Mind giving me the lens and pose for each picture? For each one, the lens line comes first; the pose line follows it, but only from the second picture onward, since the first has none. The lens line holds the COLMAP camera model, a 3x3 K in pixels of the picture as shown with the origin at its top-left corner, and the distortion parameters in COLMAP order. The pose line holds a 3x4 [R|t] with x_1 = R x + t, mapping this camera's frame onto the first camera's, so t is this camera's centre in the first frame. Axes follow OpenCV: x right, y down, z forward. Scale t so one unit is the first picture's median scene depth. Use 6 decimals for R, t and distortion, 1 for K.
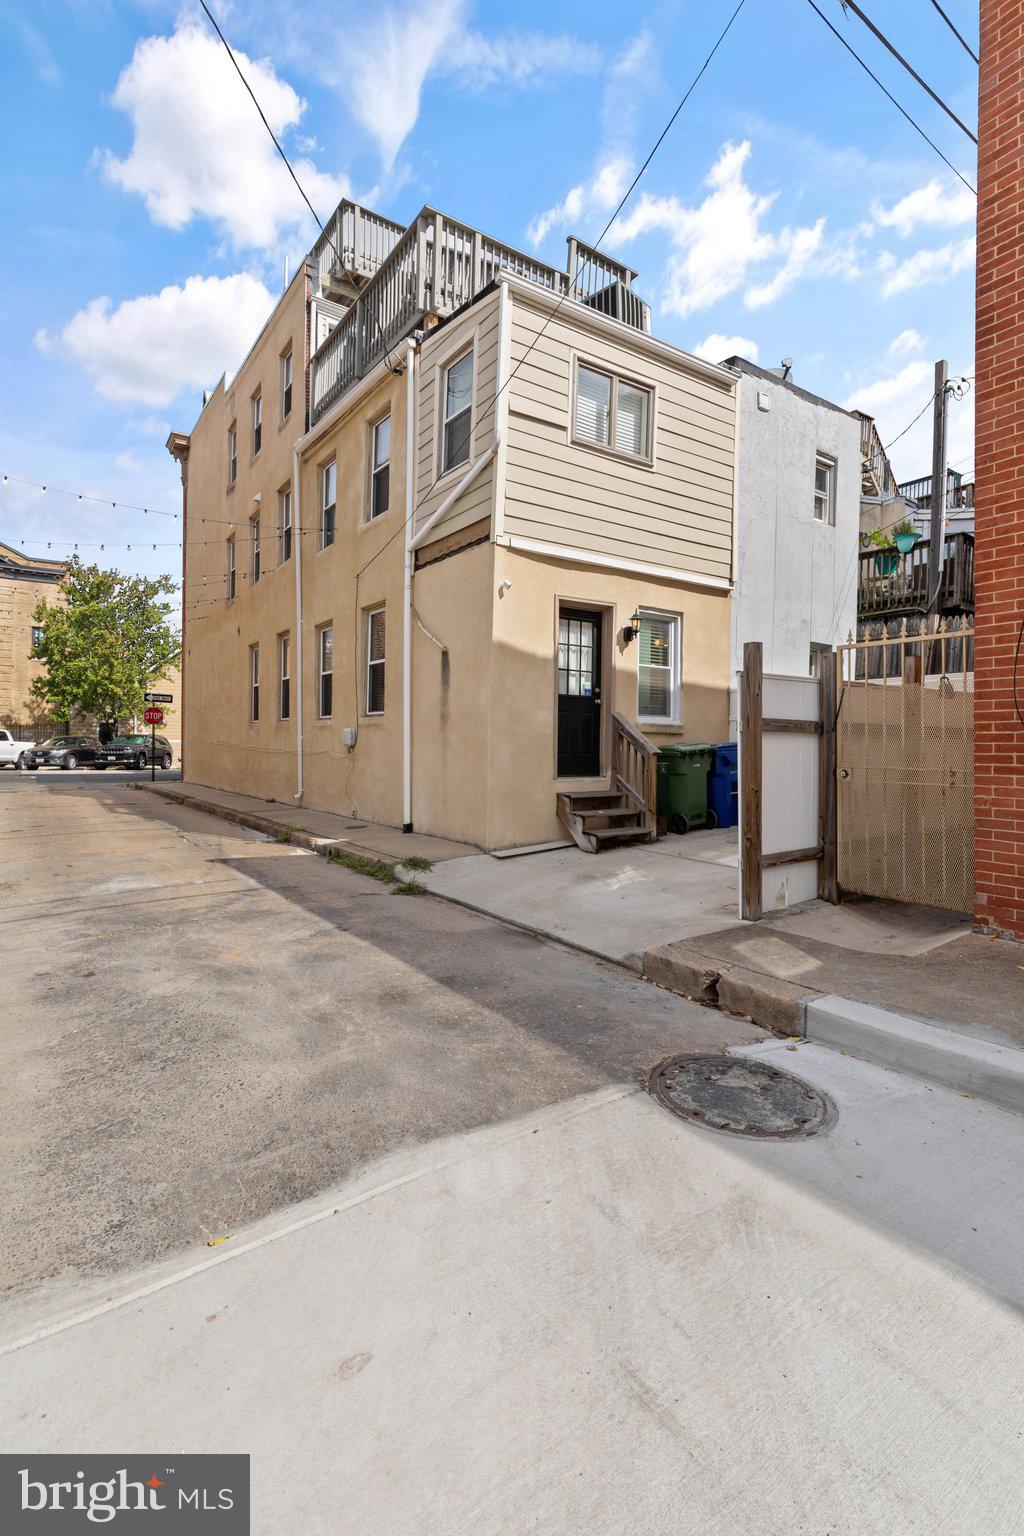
lens RADIAL K [[694.3, 0, 505.0], [0, 694.3, 712.7], [0, 0, 1]] dist [0.002663, -0.000401]
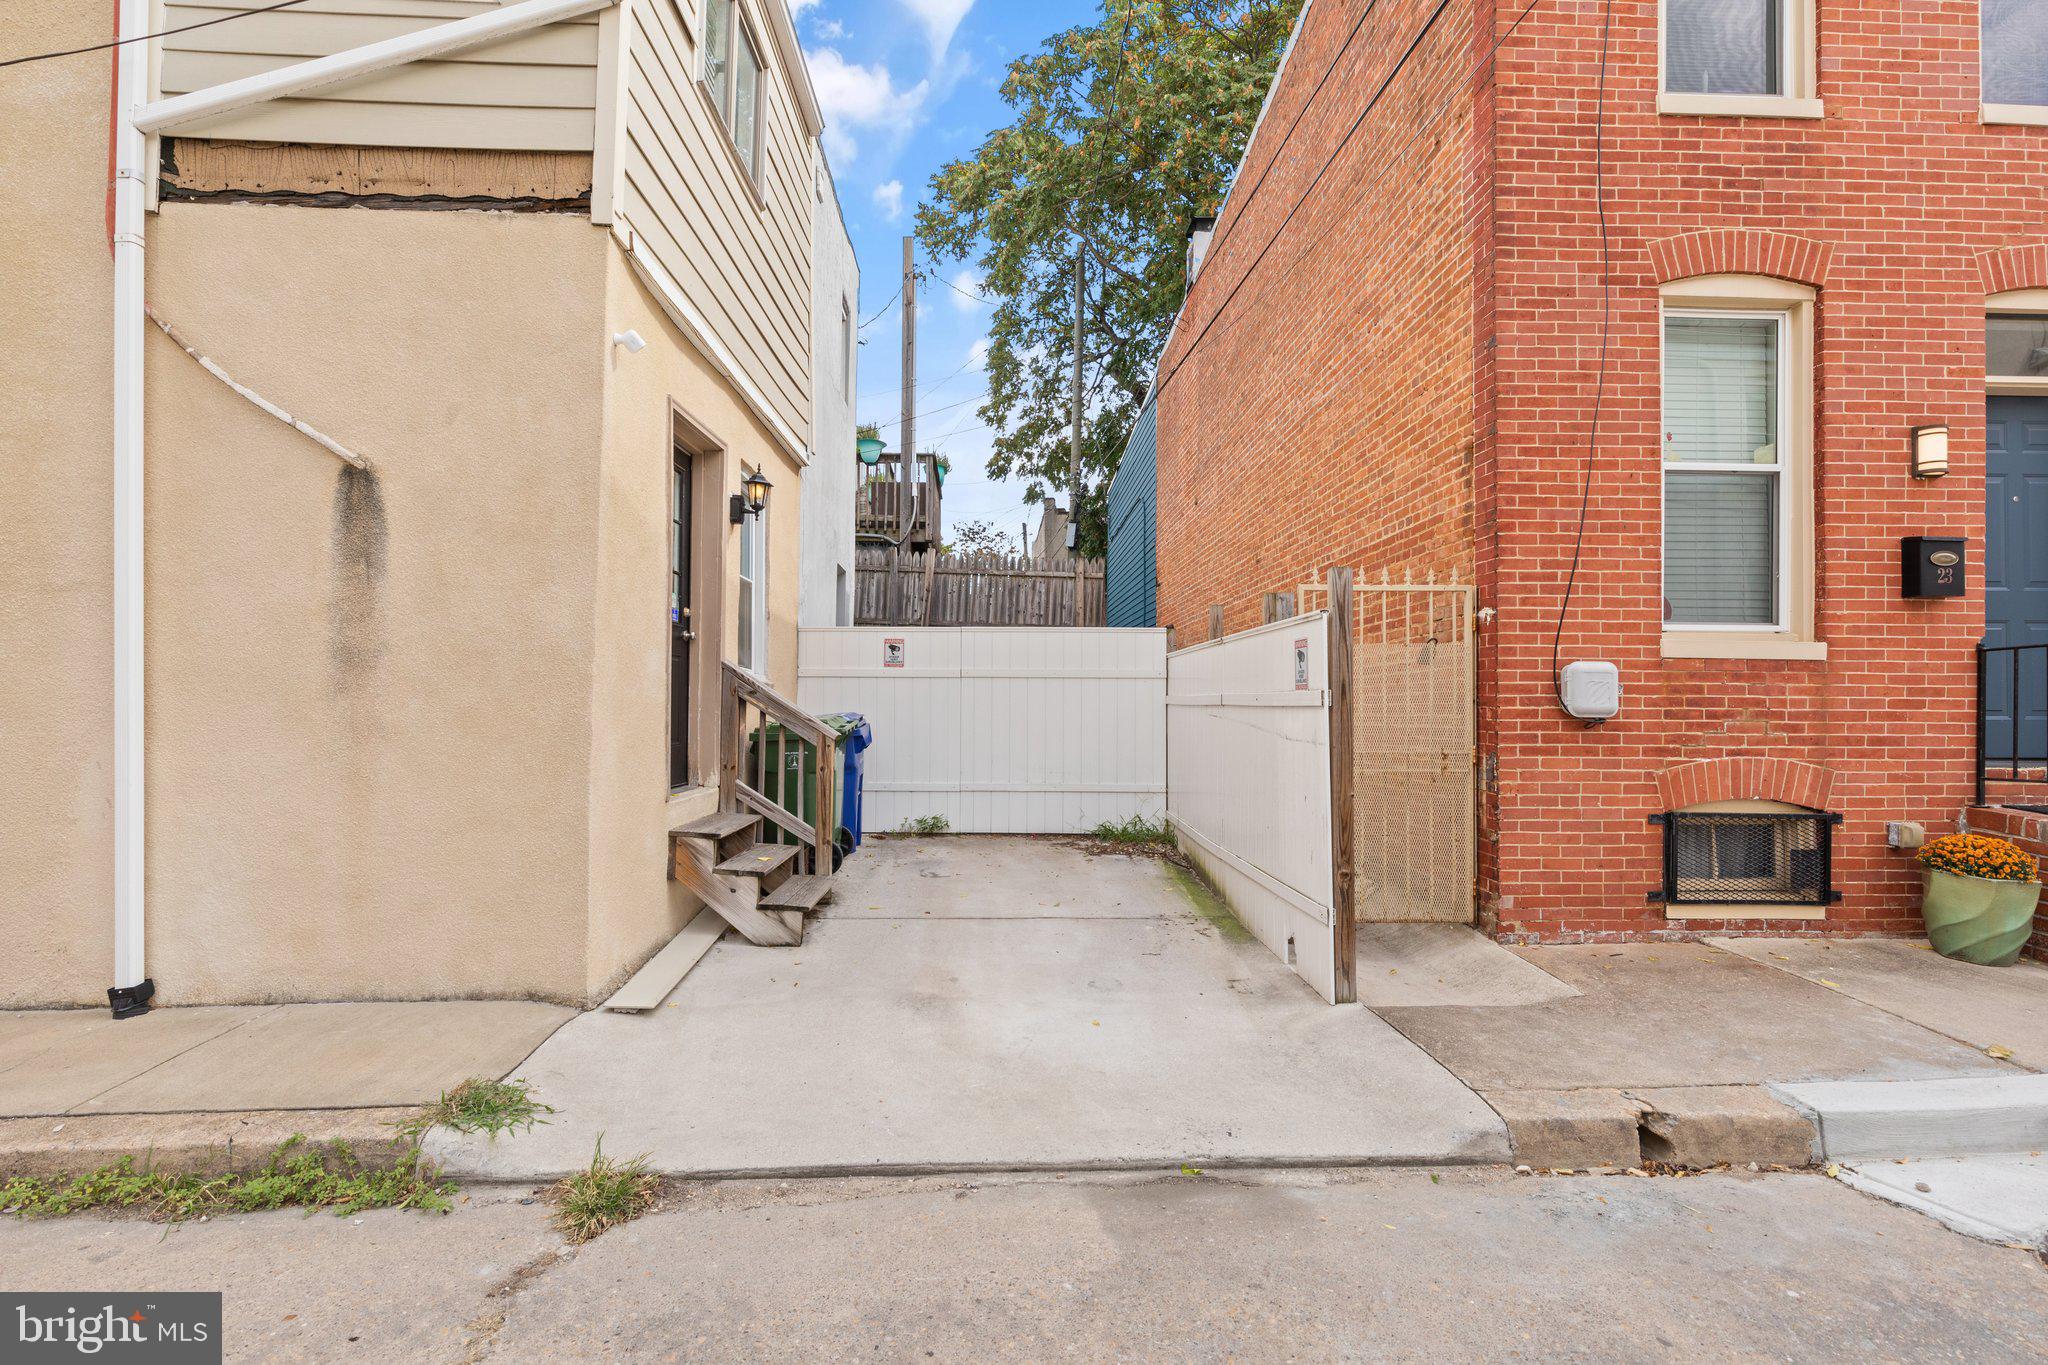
lens RADIAL K [[912.6, 0, 1028.9], [0, 912.6, 674.4], [0, 0, 1]] dist [0.003652, -0.000104]
pose [[0.533864, 0.021002, 0.845310, -0.323532], [-0.034129, 0.999412, -0.003276, 0.006595], [-0.844882, -0.027101, 0.534267, 0.503709]]
